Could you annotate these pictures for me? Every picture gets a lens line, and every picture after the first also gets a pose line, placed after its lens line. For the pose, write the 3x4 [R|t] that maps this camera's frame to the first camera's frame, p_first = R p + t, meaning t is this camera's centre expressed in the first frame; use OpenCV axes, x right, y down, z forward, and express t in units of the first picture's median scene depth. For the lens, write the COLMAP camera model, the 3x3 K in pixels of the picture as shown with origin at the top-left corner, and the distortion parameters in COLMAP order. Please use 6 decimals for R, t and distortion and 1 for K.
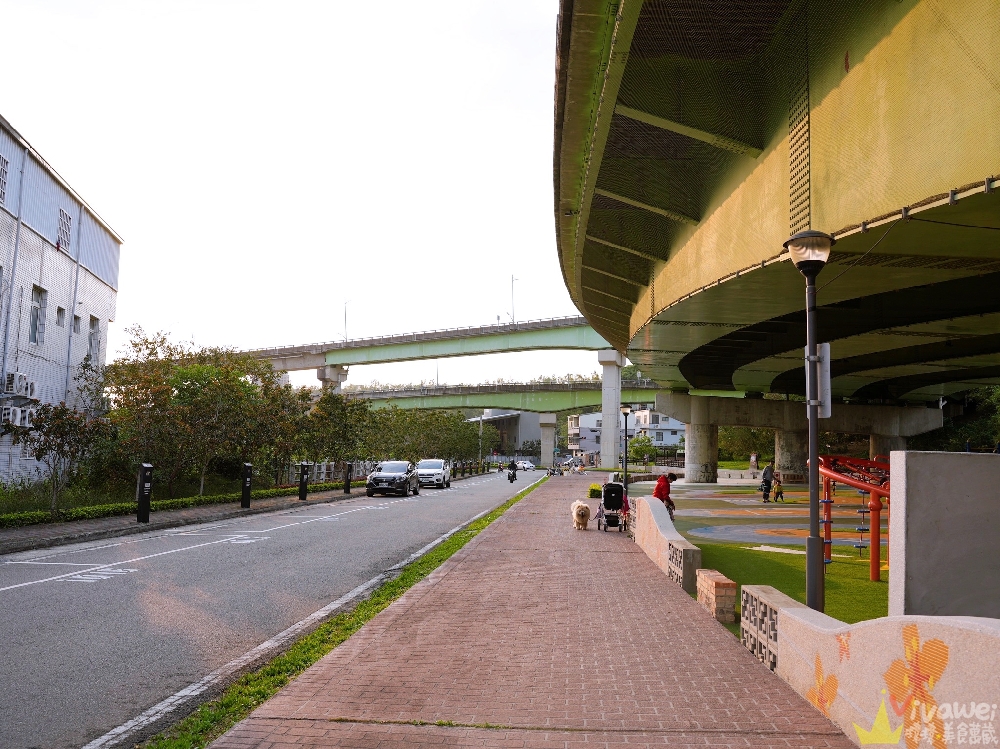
lens RADIAL K [[897.1, 0, 500.0], [0, 897.1, 374.5], [0, 0, 1]] dist [-0.107831, 0.064029]
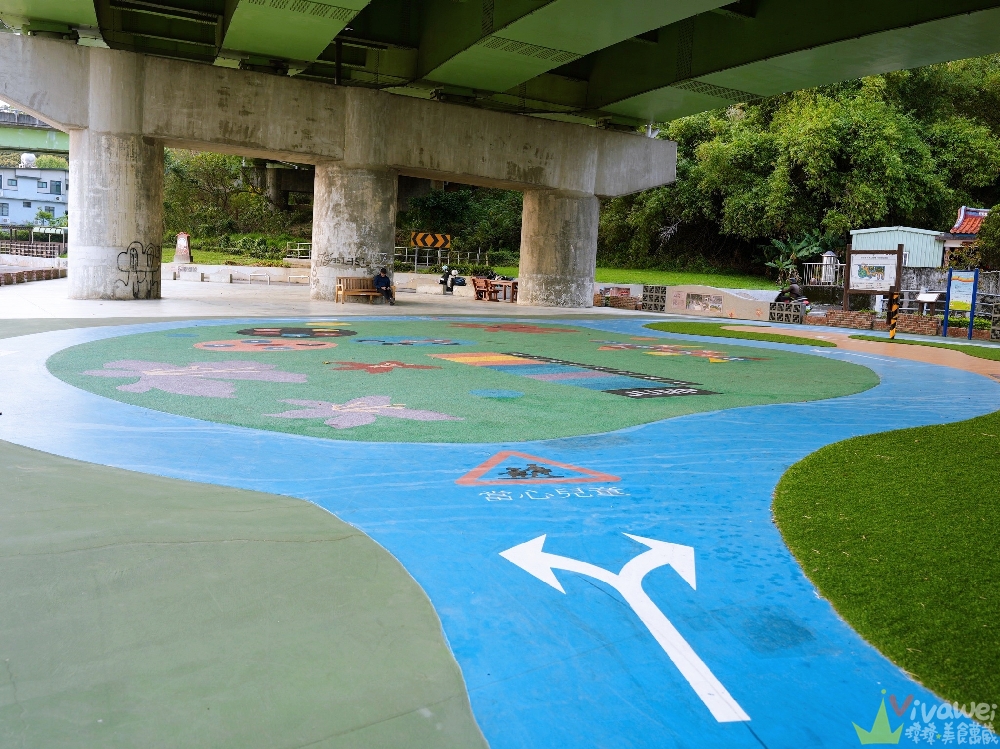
lens RADIAL K [[897.1, 0, 500.0], [0, 897.1, 374.5], [0, 0, 1]] dist [-0.107831, 0.064029]
pose [[0.777021, -0.066073, 0.625997, 0.120019], [-0.081374, 0.975588, 0.203977, 0.065488], [-0.624193, -0.209434, 0.752676, 0.625857]]
